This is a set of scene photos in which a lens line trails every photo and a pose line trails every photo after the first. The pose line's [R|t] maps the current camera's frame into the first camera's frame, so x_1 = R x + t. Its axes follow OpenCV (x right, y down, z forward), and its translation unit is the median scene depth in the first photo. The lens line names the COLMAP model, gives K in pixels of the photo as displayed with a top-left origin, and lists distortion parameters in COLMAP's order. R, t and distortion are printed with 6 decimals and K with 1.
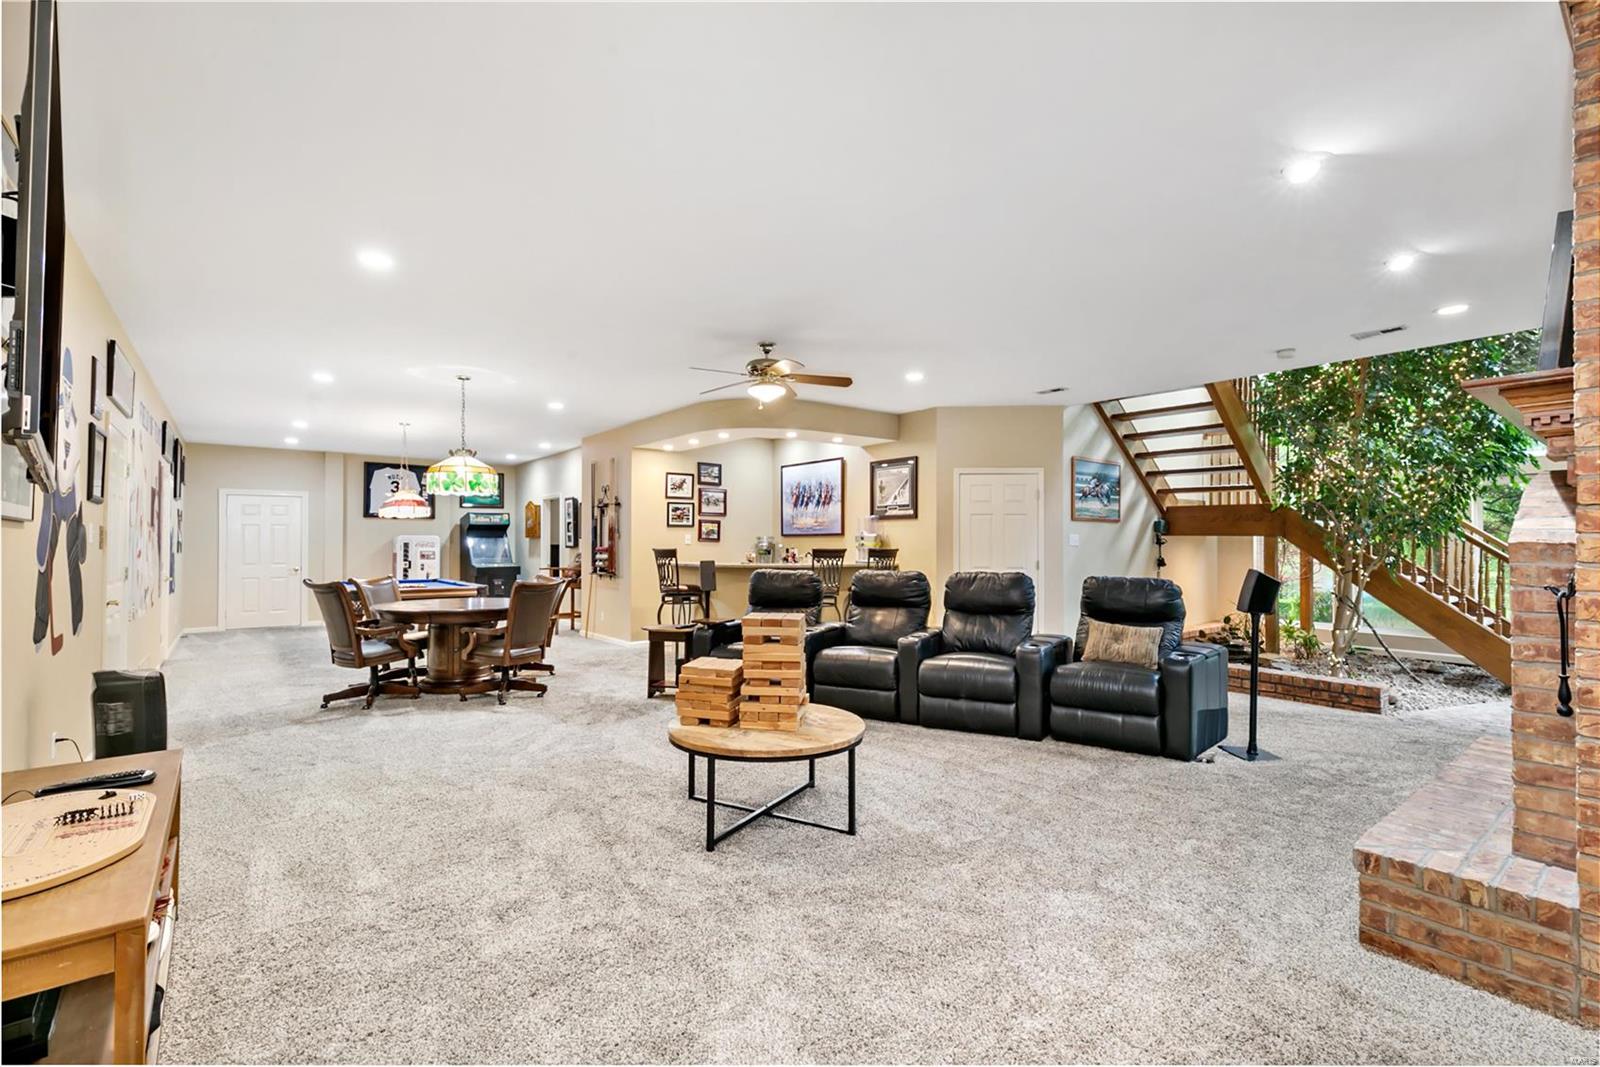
lens RADIAL K [[728.9, 0, 804.4], [0, 728.9, 548.1], [0, 0, 1]] dist [0.006526, -0.001098]
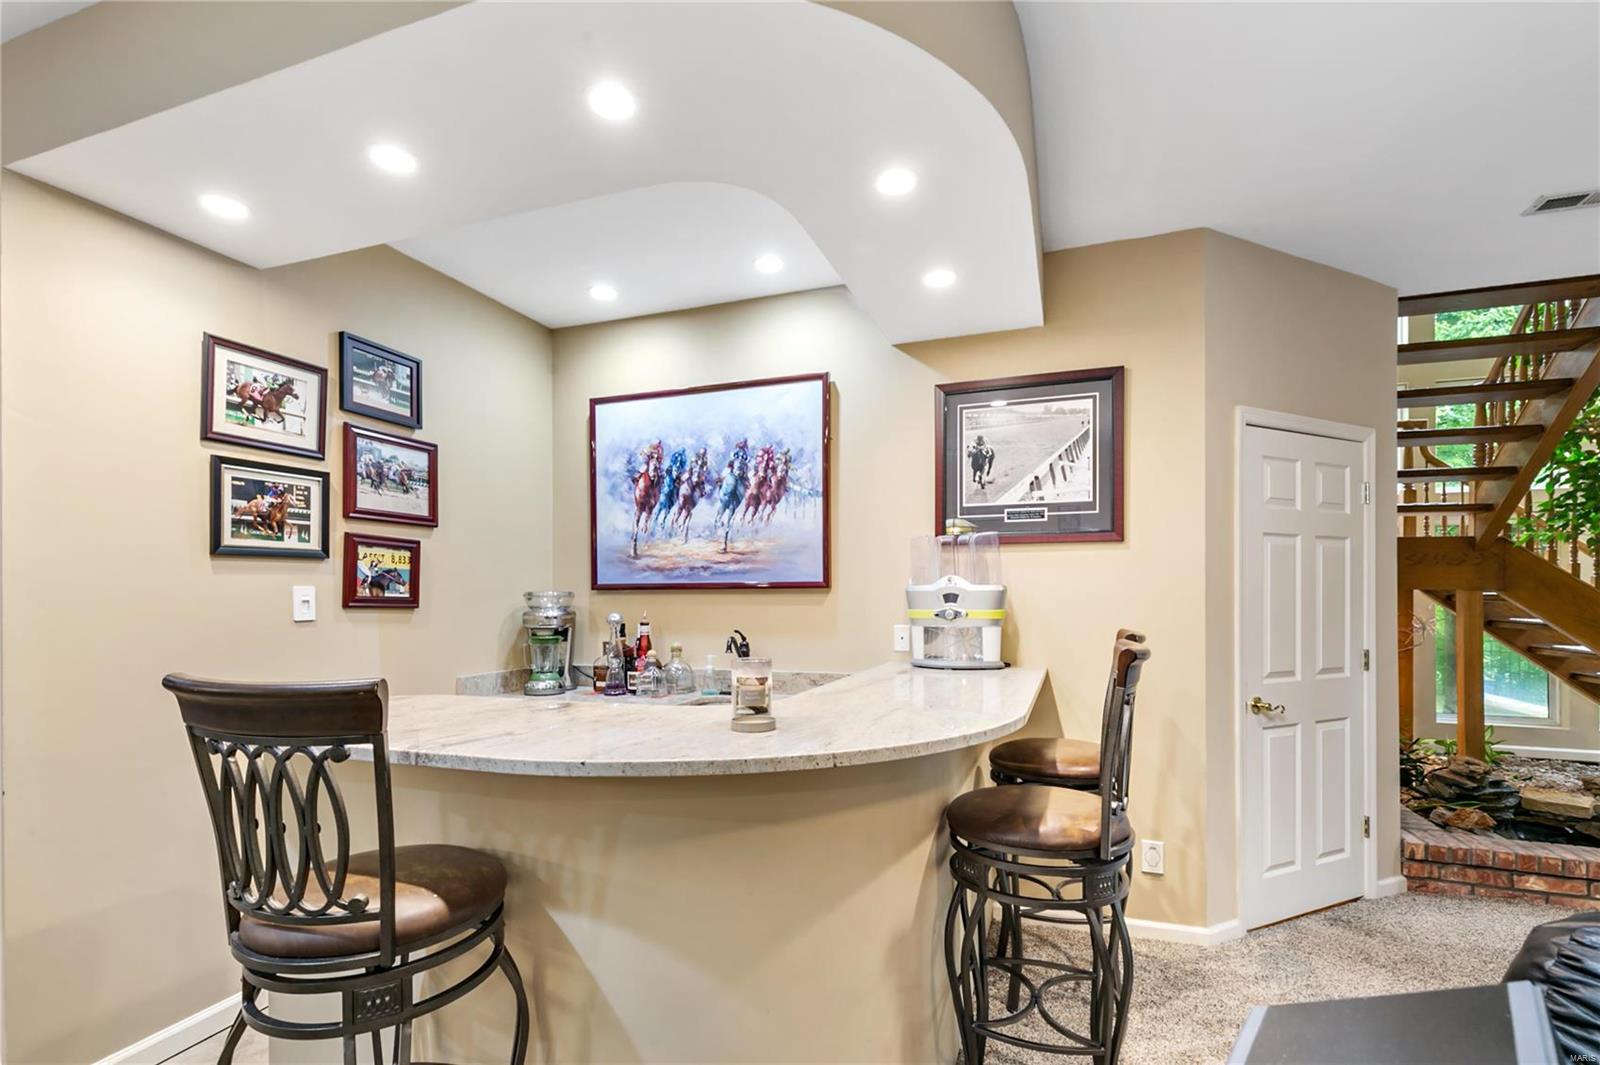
lens RADIAL K [[728.9, 0, 791.3], [0, 728.9, 596.4], [0, 0, 1]] dist [0.006526, -0.001098]
pose [[0.849937, -0.008067, 0.526822, -0.151902], [0.008174, 0.999964, 0.002124, -0.013998], [-0.526820, 0.002501, 0.849973, 0.684163]]
